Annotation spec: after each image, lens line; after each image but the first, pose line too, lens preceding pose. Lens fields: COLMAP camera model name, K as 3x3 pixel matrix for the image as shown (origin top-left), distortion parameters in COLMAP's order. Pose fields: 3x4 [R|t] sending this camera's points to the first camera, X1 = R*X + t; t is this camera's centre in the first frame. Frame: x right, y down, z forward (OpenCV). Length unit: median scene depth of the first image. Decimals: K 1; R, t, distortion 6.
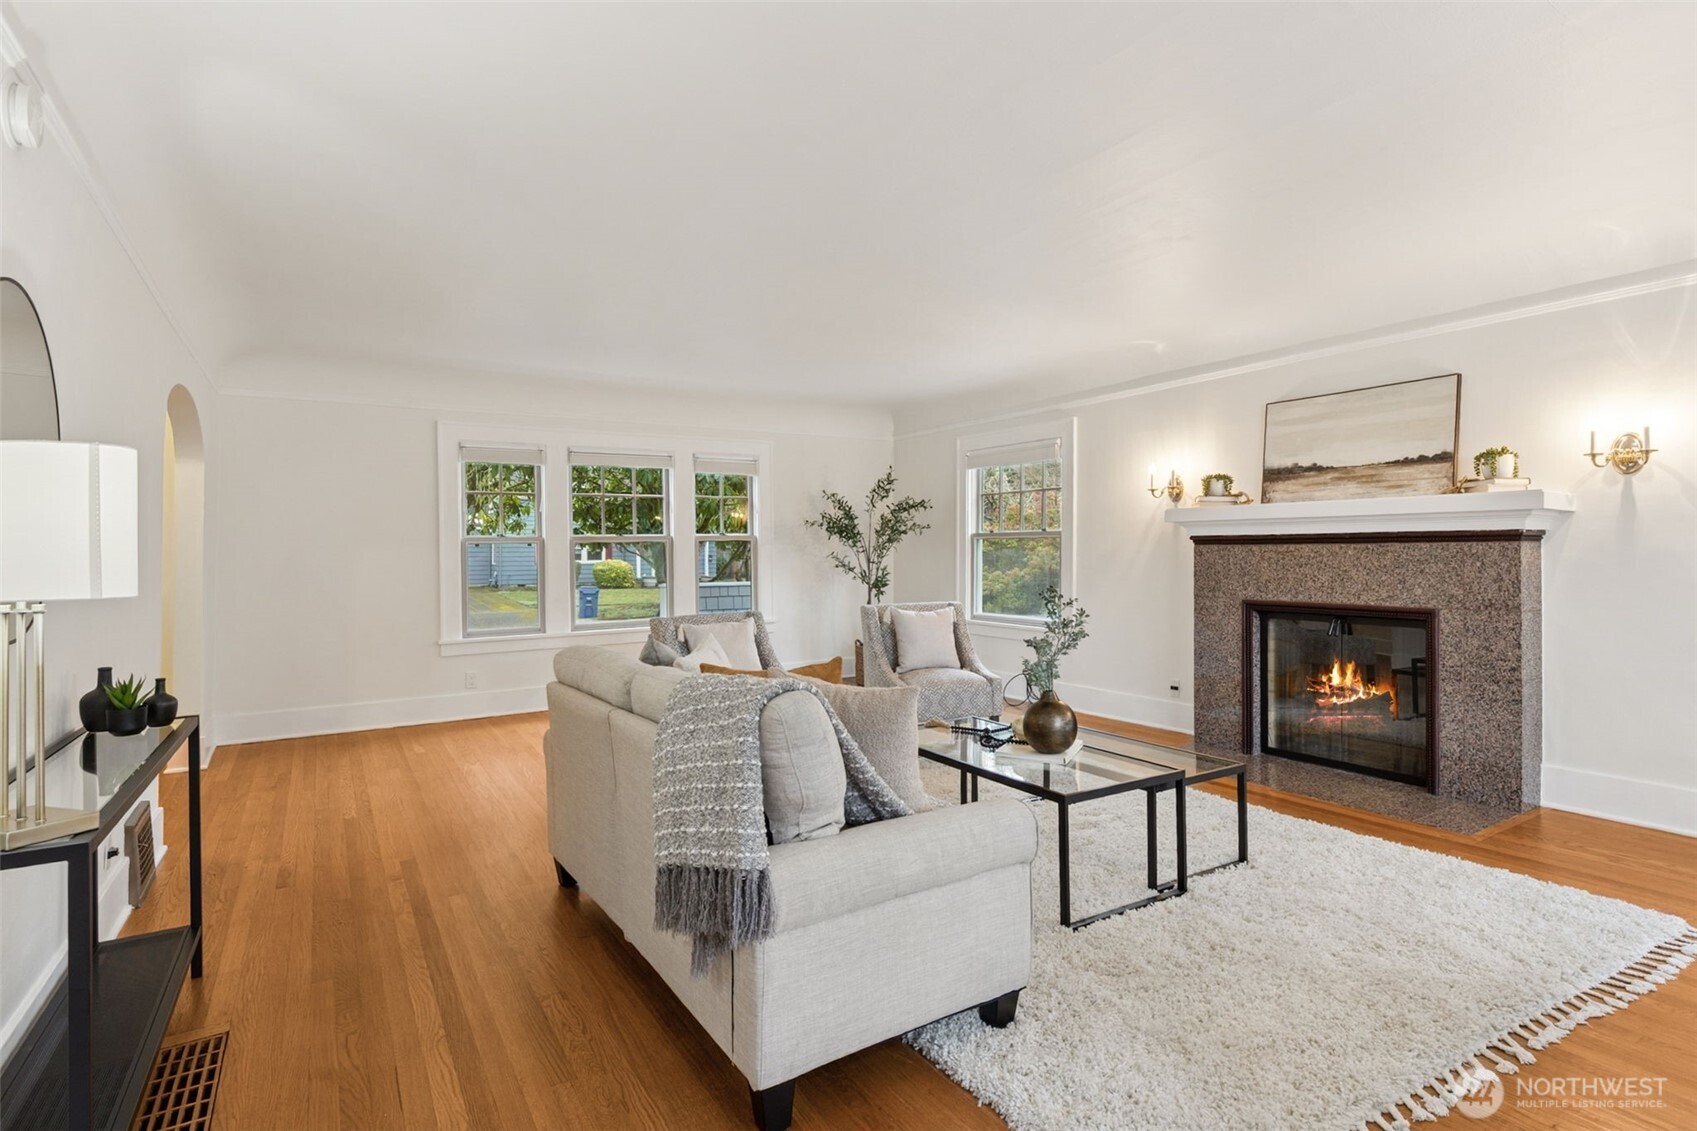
lens RADIAL K [[805.3, 0, 838.7], [0, 805.3, 542.2], [0, 0, 1]] dist [-0.003641, -0.000586]
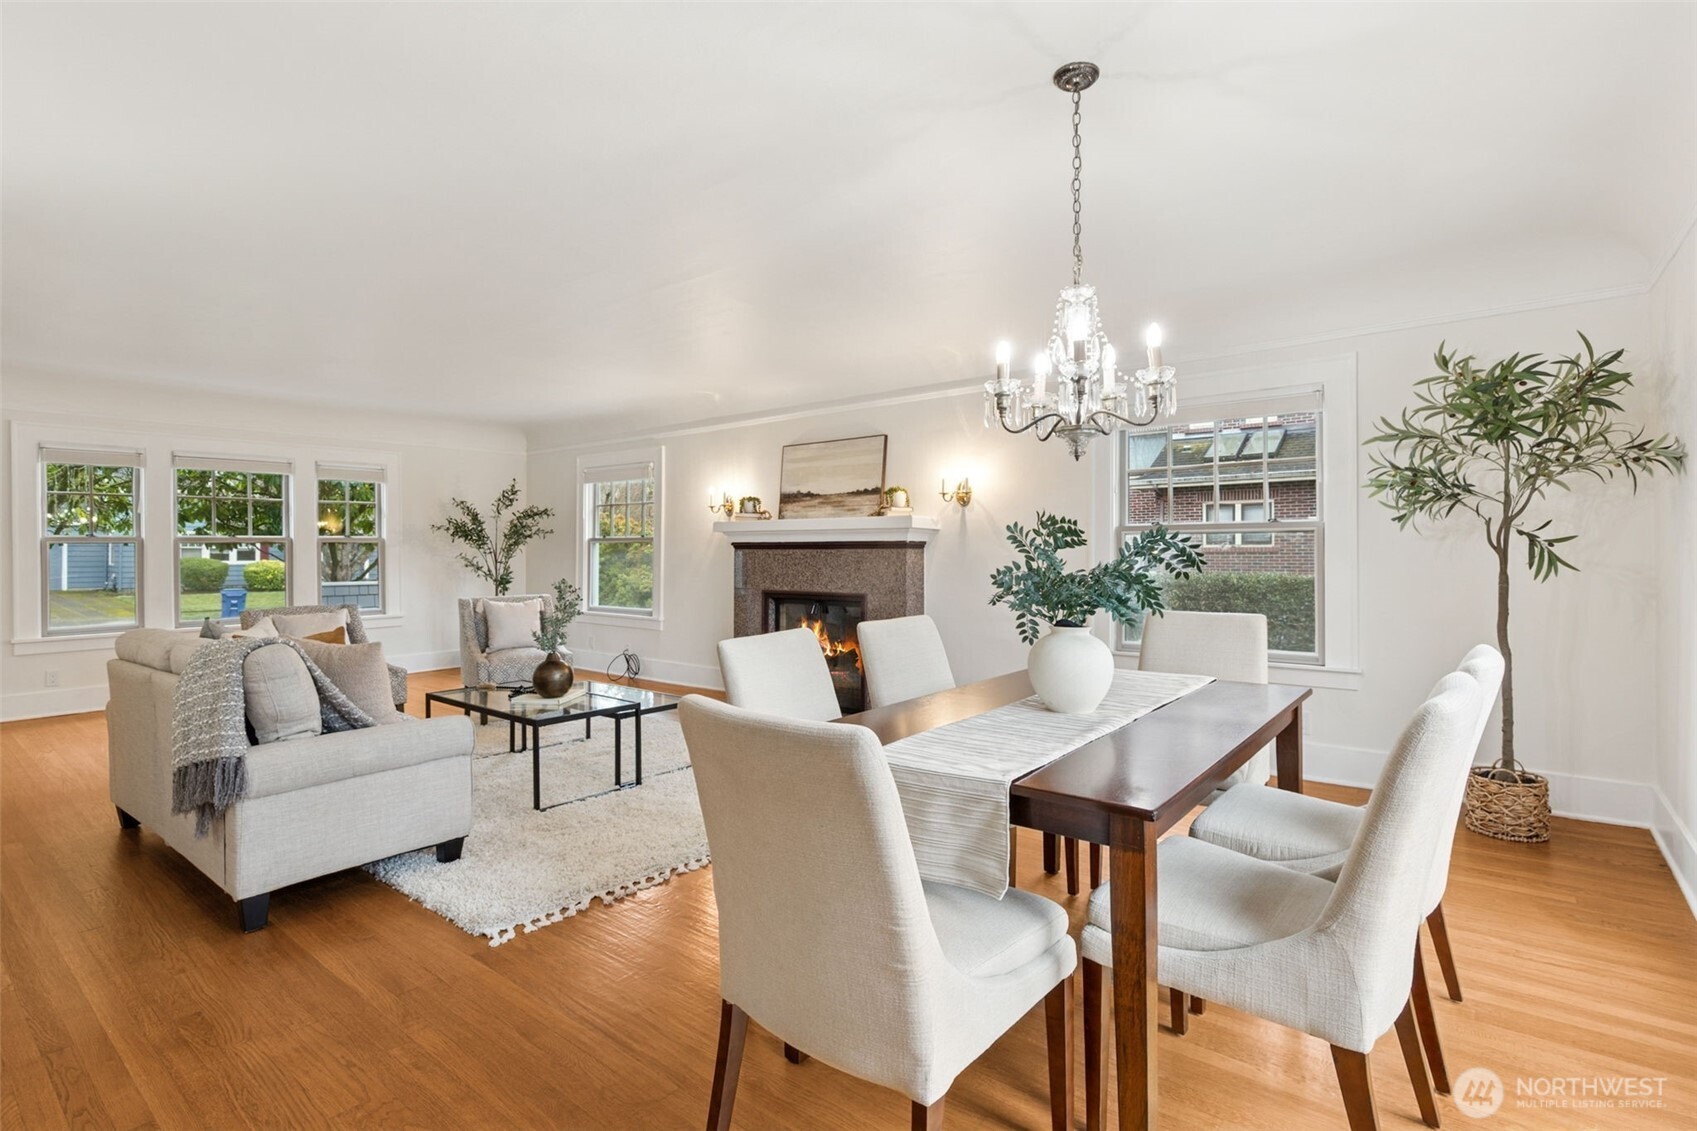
lens RADIAL K [[805.3, 0, 847.1], [0, 805.3, 547.4], [0, 0, 1]] dist [-0.003641, -0.000586]
pose [[0.947929, 0.007403, 0.318396, 0.215688], [-0.008738, 0.999958, 0.002767, -0.005636], [-0.318362, -0.005405, 0.947954, -0.350084]]
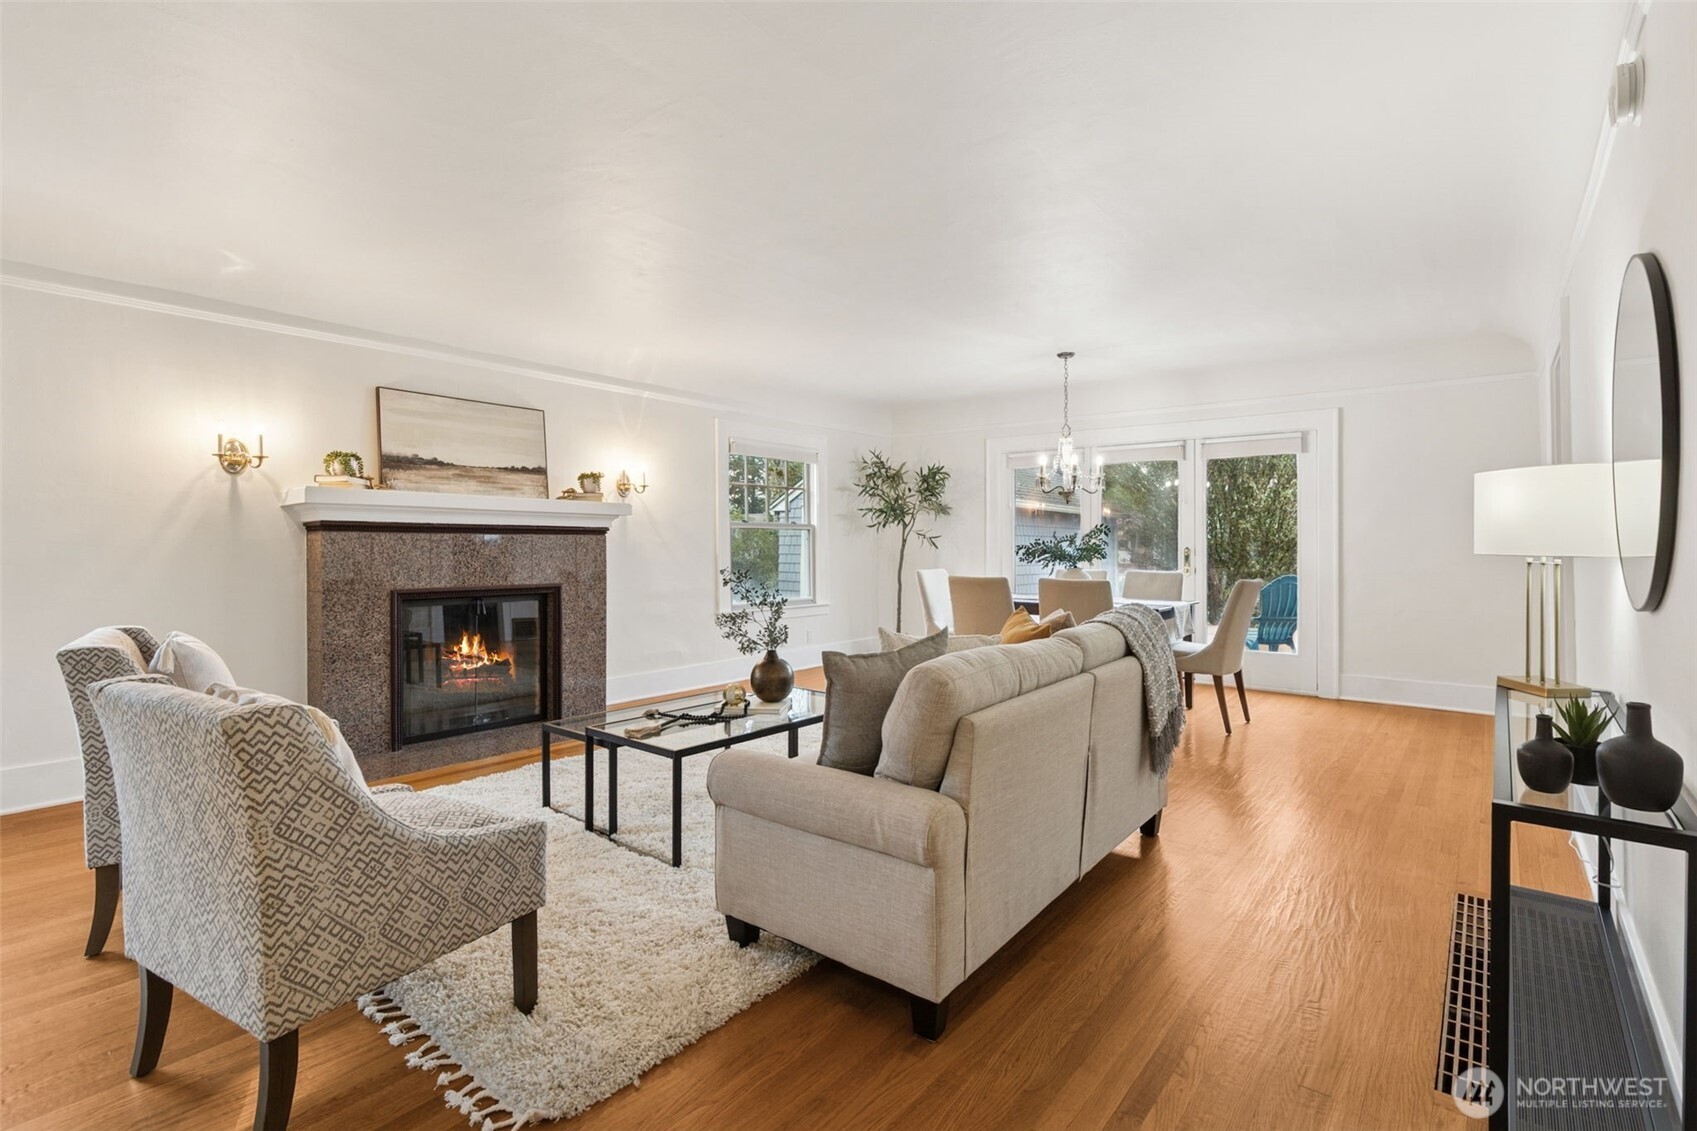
lens RADIAL K [[805.3, 0, 855.7], [0, 805.3, 550.8], [0, 0, 1]] dist [-0.003641, -0.000586]
pose [[-0.324962, -0.005799, 0.945709, -0.621130], [-0.014802, 0.999890, 0.001045, 0.016965], [-0.945611, -0.013659, -0.325012, 0.833841]]
